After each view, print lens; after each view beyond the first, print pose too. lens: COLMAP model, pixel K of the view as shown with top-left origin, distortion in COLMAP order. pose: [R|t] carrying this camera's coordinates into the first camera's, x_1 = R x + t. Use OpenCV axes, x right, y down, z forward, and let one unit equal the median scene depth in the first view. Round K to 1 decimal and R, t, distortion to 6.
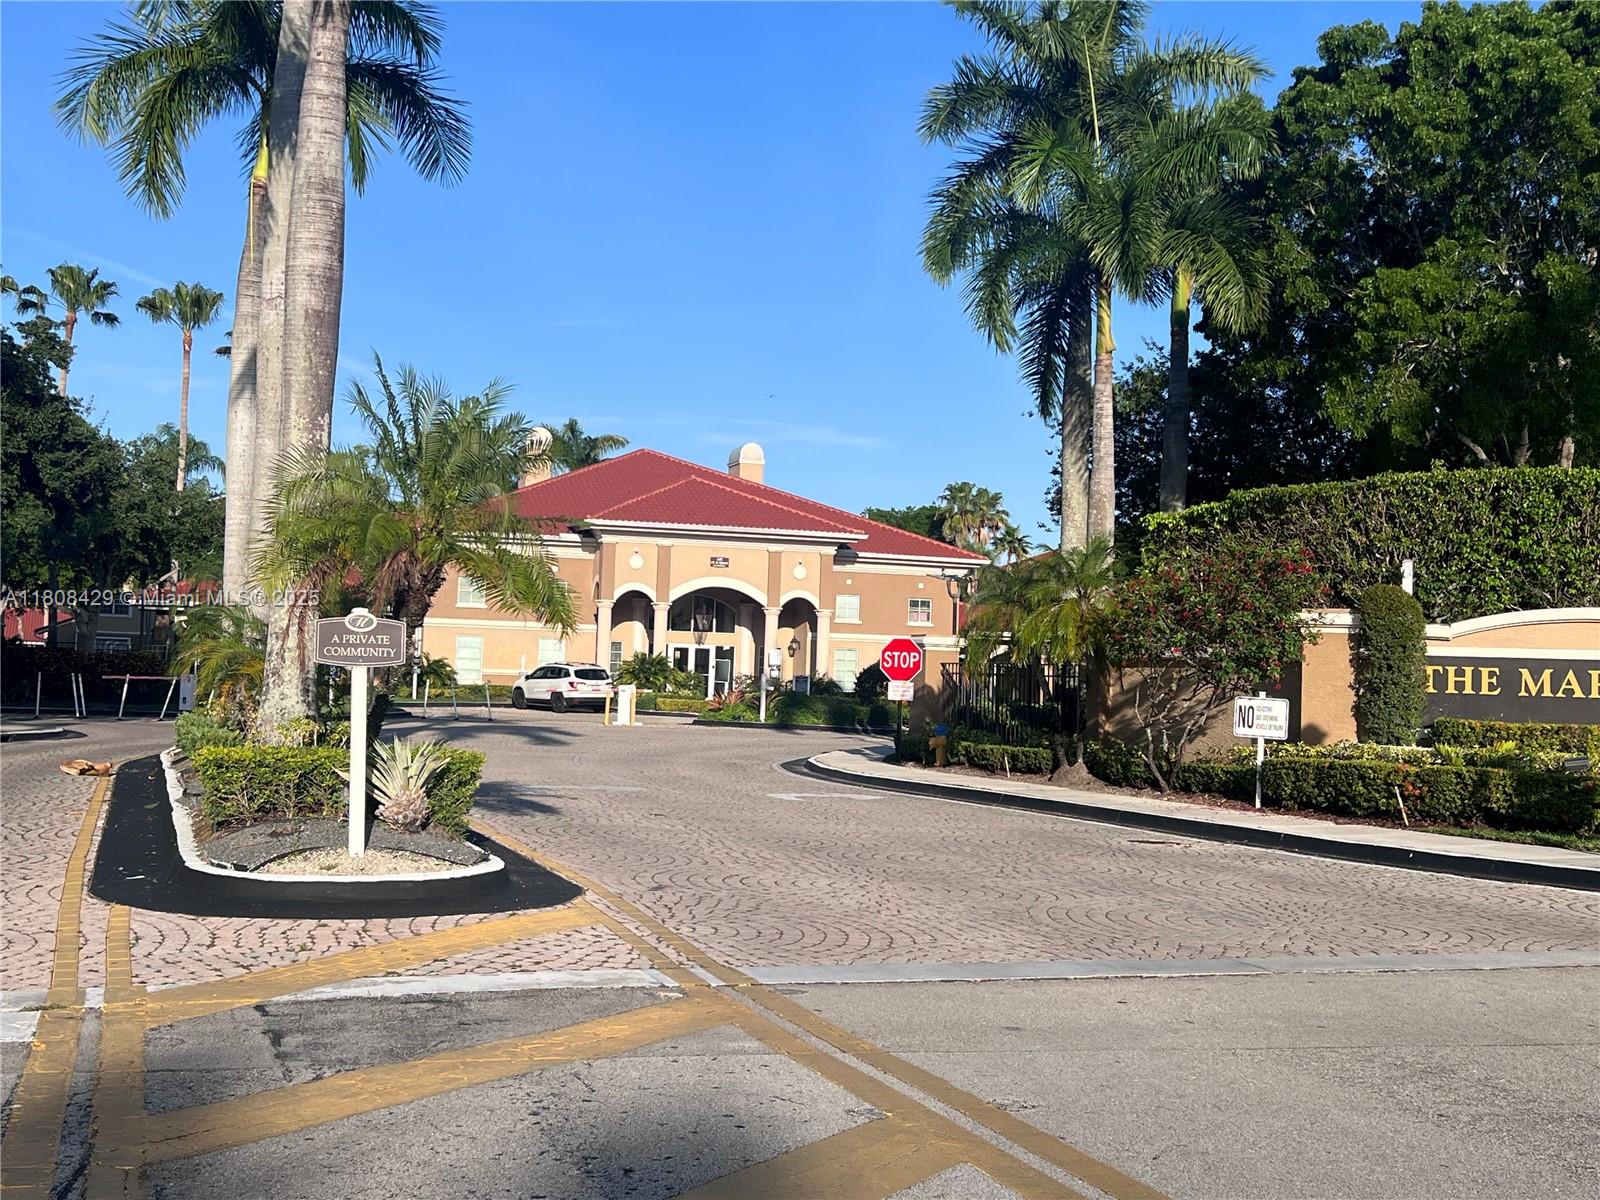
lens RADIAL K [[2001.8, 0, 782.5], [0, 2001.8, 604.1], [0, 0, 1]] dist [0.025968, 0.000000]
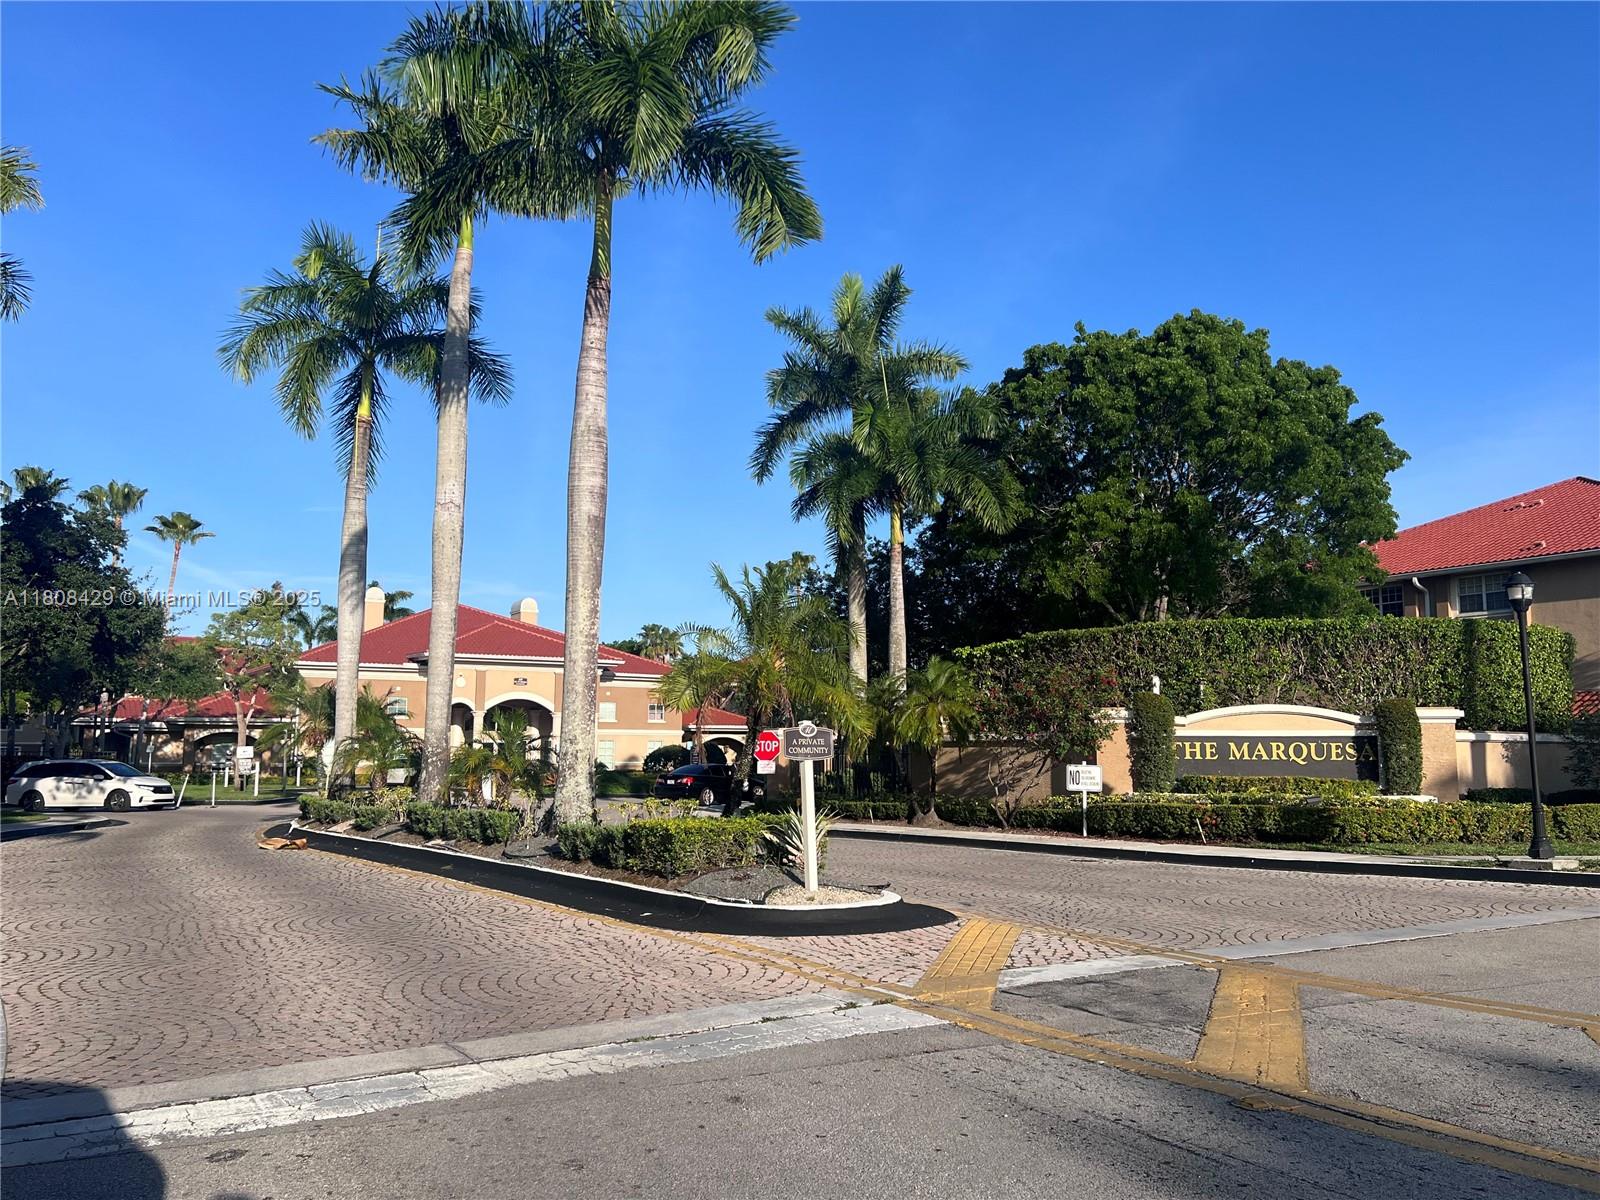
lens RADIAL K [[1361.9, 0, 774.6], [0, 1361.9, 582.1], [0, 0, 1]] dist [0.048843, -0.051172]
pose [[0.969942, 0.003238, 0.243314, -0.256519], [0.018769, 0.995937, -0.088072, -0.006380], [-0.242610, 0.089992, 0.965941, 0.010918]]
